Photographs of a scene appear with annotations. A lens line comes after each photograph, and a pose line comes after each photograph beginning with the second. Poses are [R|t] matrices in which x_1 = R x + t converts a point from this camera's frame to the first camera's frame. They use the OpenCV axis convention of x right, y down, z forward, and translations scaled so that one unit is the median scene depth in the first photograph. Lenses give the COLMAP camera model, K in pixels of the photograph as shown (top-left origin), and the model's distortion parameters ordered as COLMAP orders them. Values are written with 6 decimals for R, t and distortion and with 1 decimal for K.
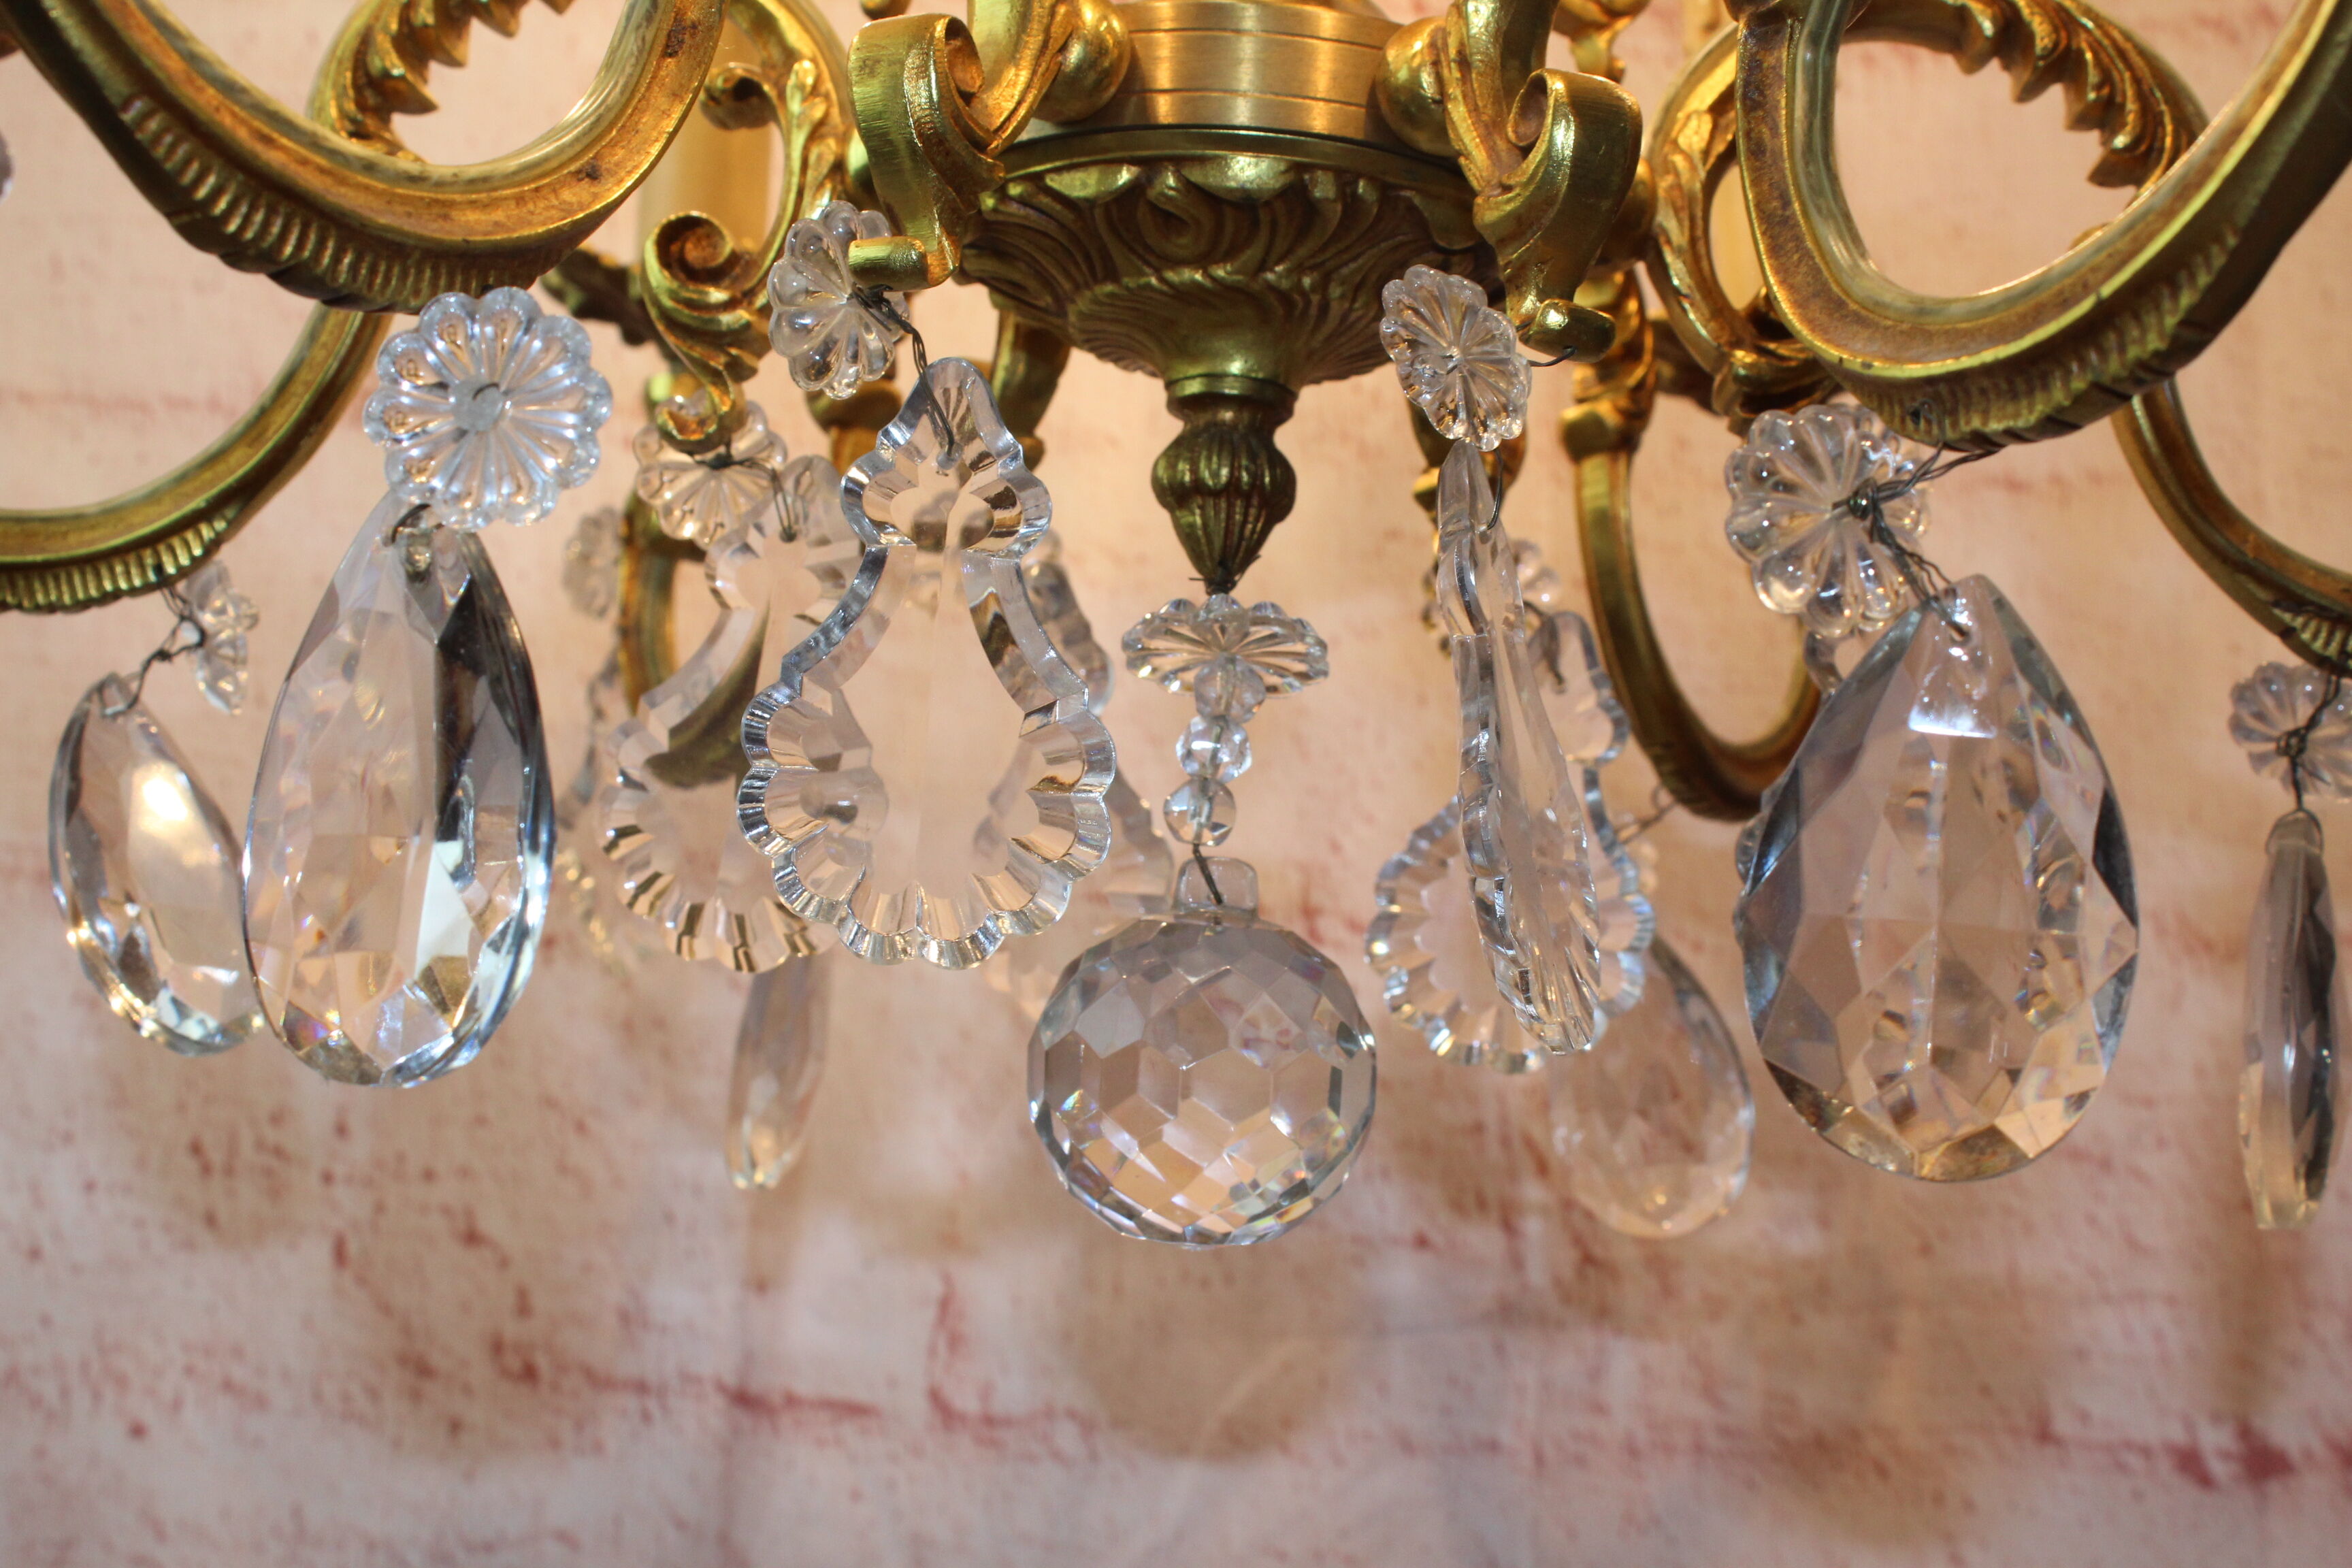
lens RADIAL K [[3411.6, 0, 1176.0], [0, 3411.6, 784.0], [0, 0, 1]] dist [-0.019073, -0.038360]
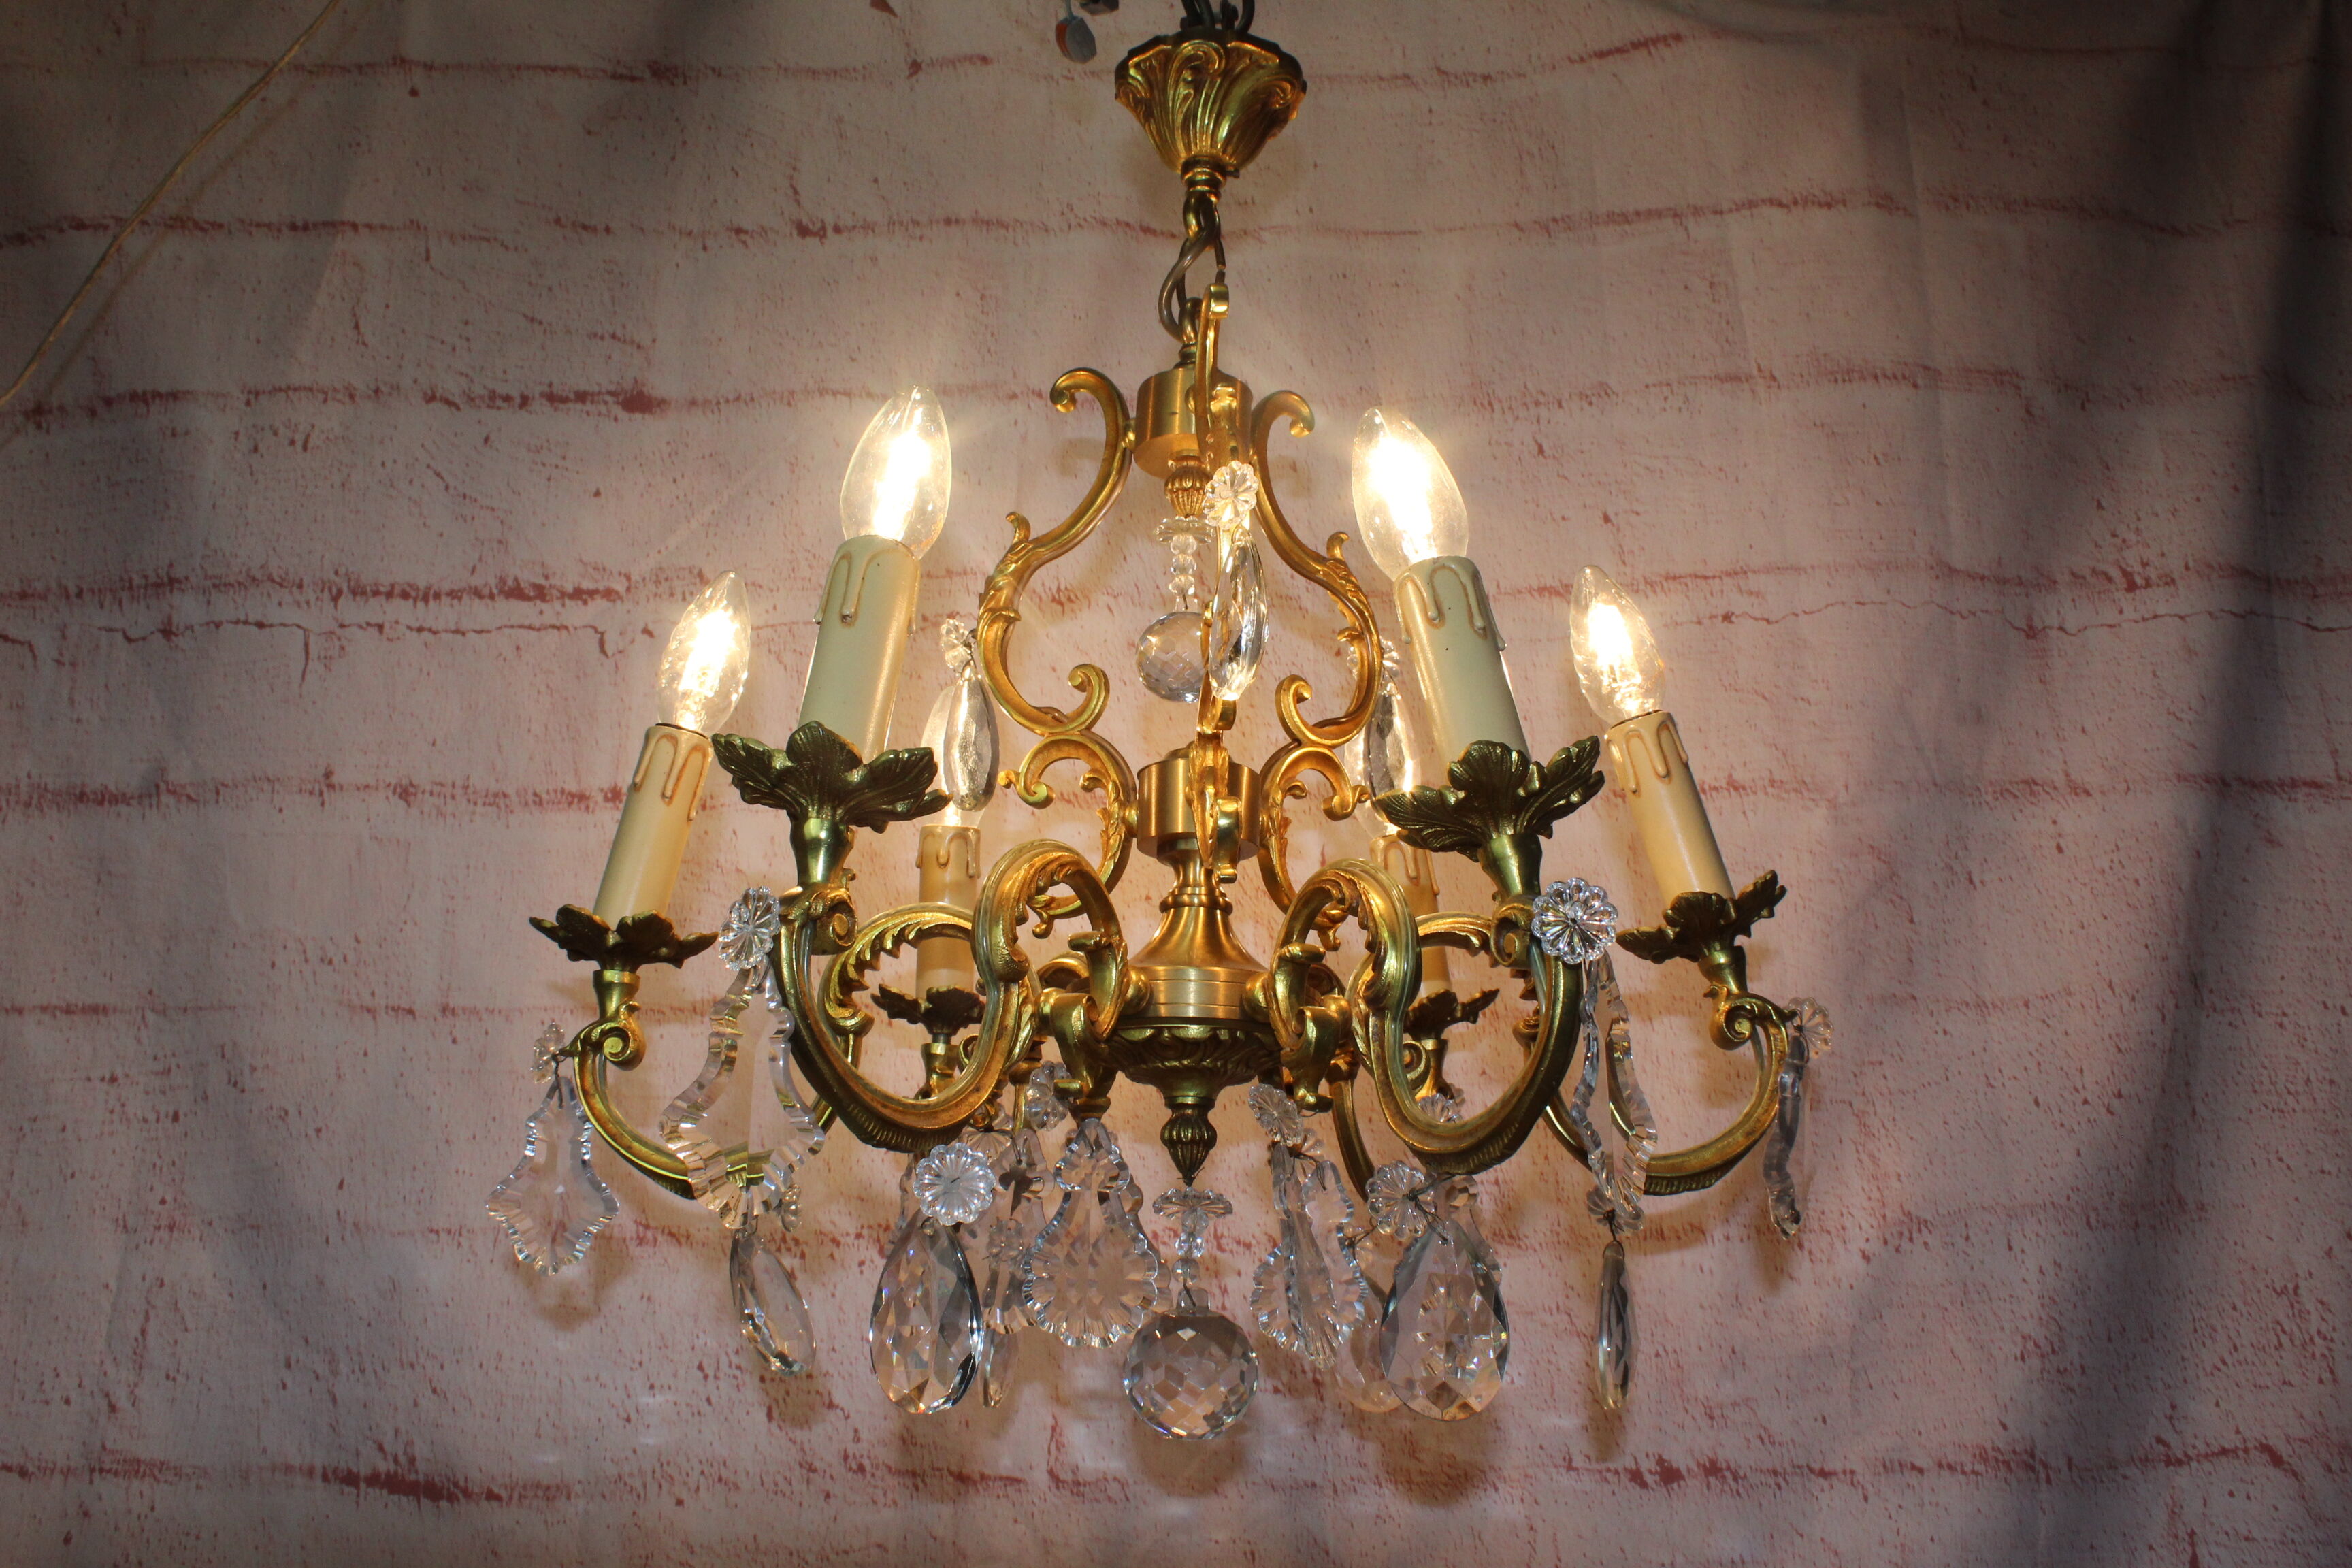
lens RADIAL K [[2069.3, 0, 1176.0], [0, 2069.3, 784.0], [0, 0, 1]] dist [-0.161515, 0.171308]
pose [[0.998923, -0.032369, 0.033241, -0.021679], [0.036114, 0.992228, -0.119076, -0.095366], [-0.029128, 0.120149, 0.992329, -0.321782]]
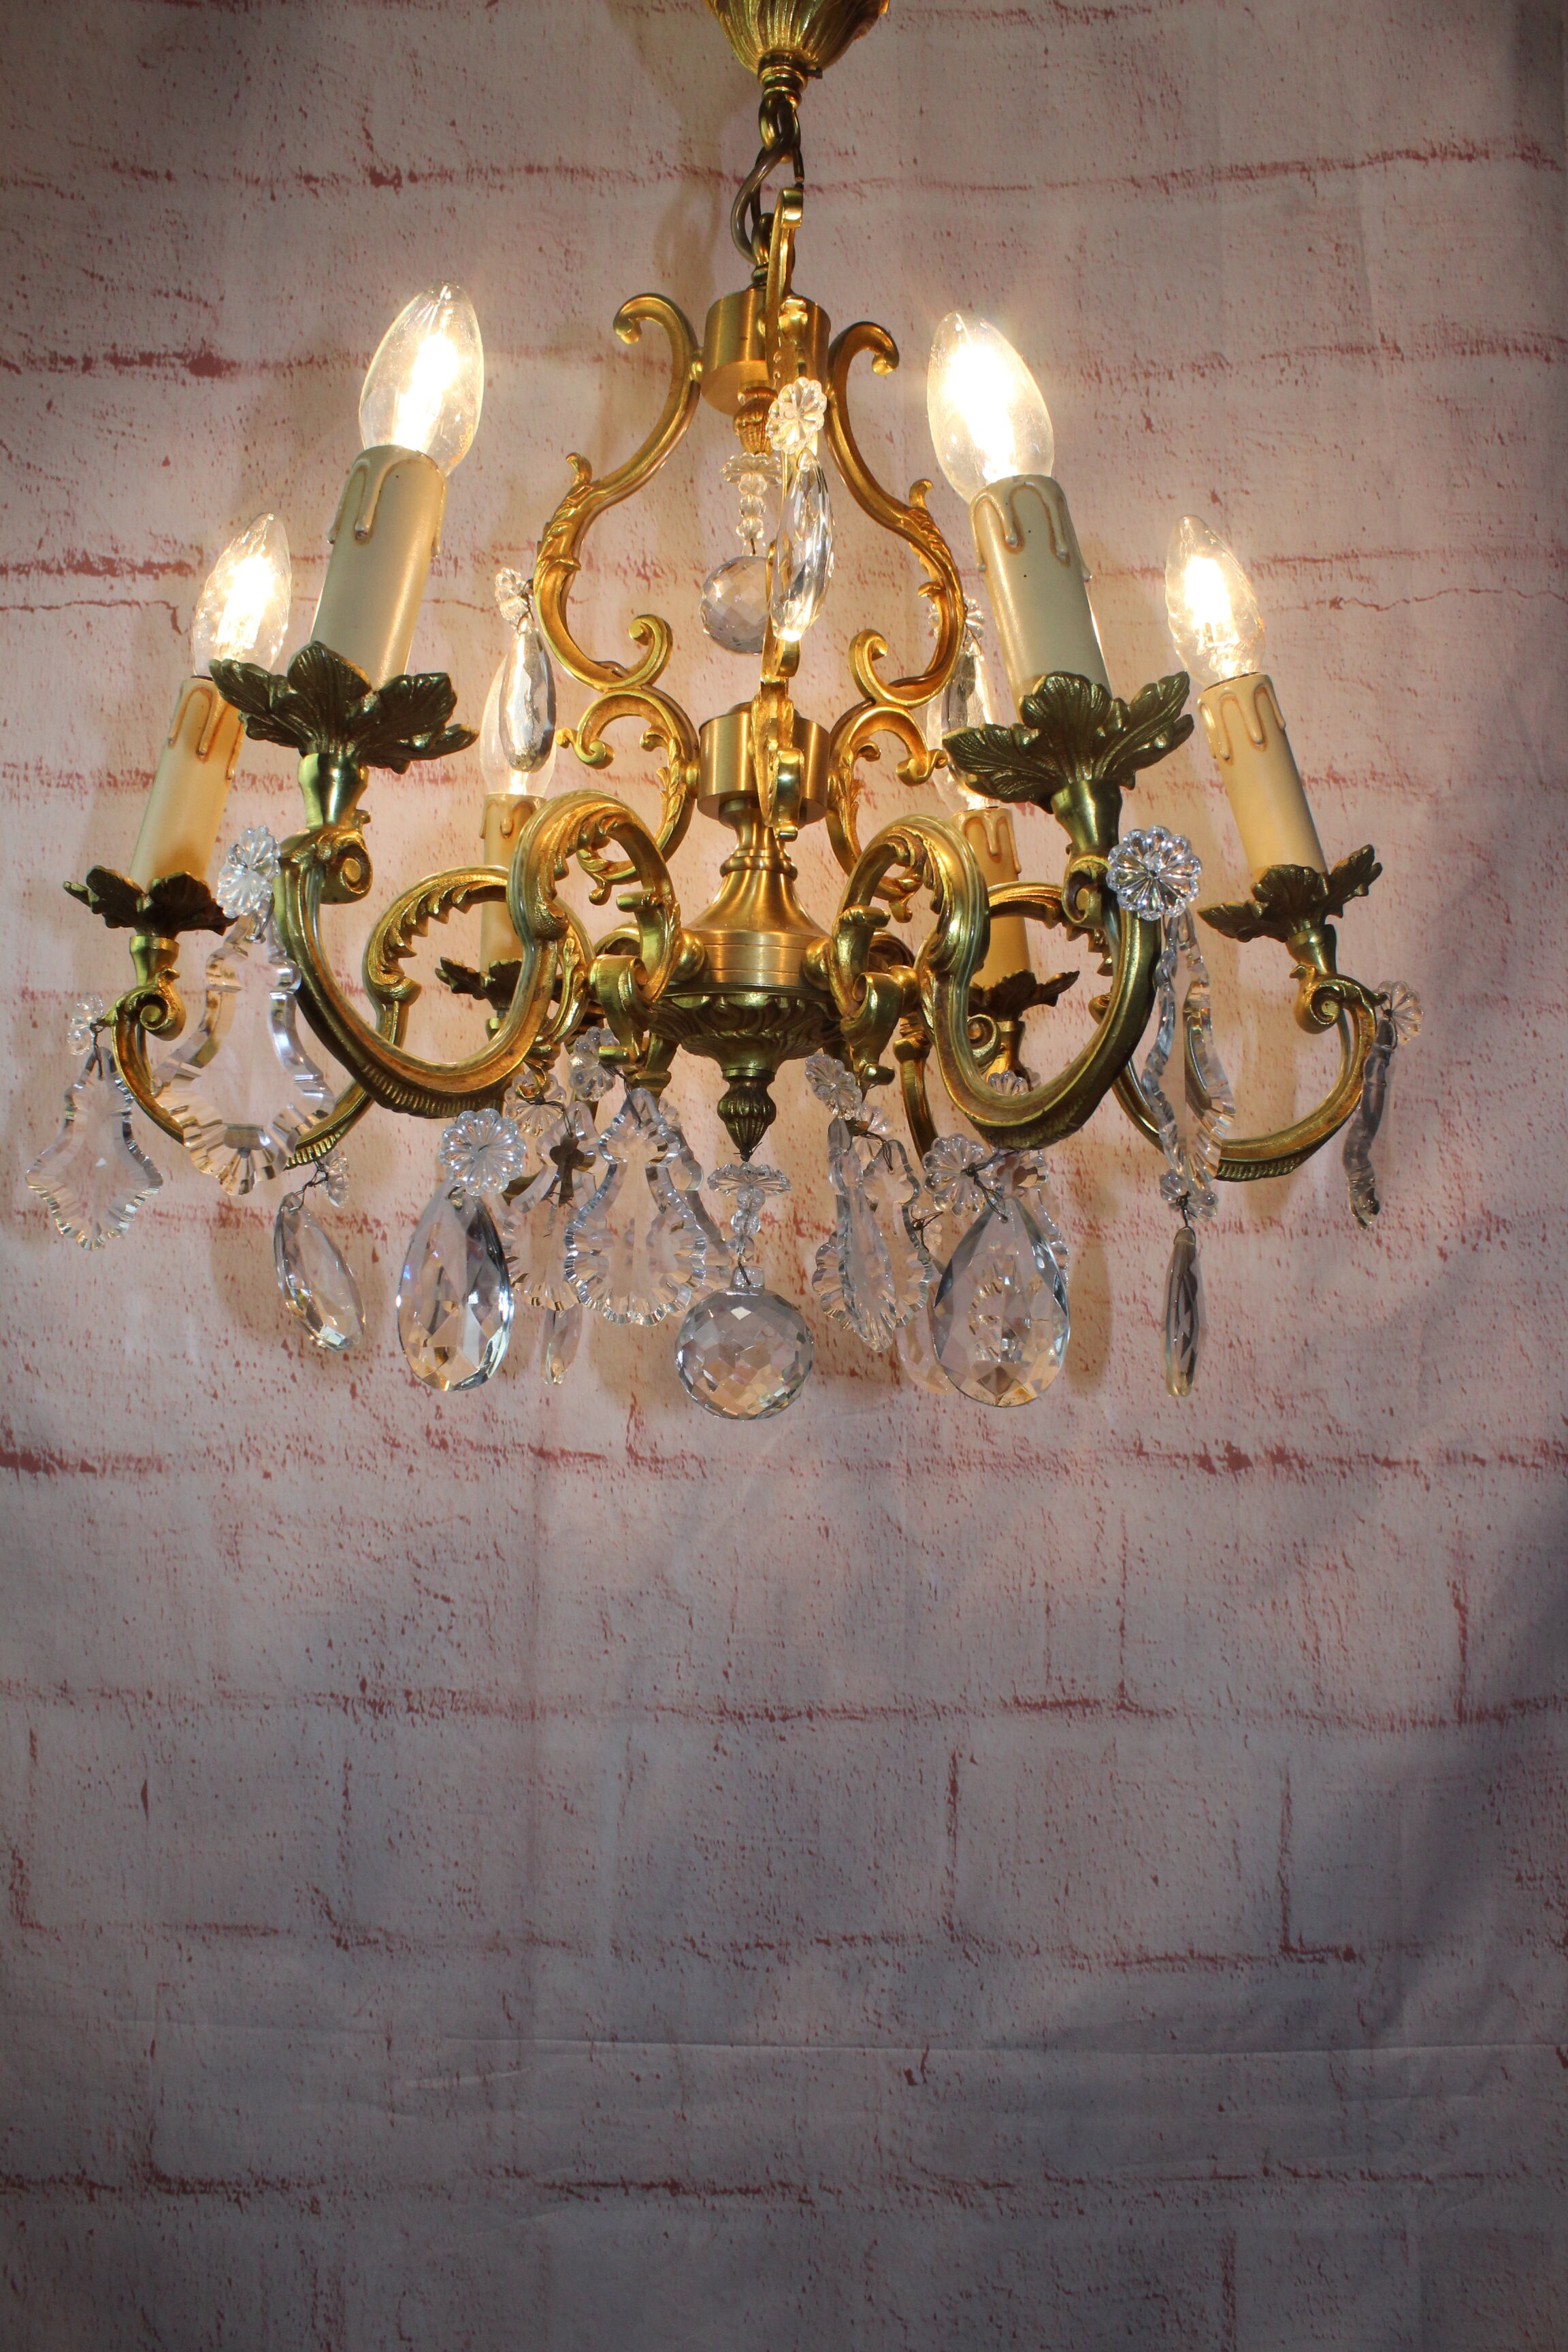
lens RADIAL K [[1968.0, 0, 784.0], [0, 1968.0, 1176.0], [0, 0, 1]] dist [-0.162206, 0.144479]
pose [[0.999434, -0.026043, 0.021284, 0.005222], [0.024543, 0.997386, 0.067957, -0.078164], [-0.022999, -0.067396, 0.997461, -0.238663]]
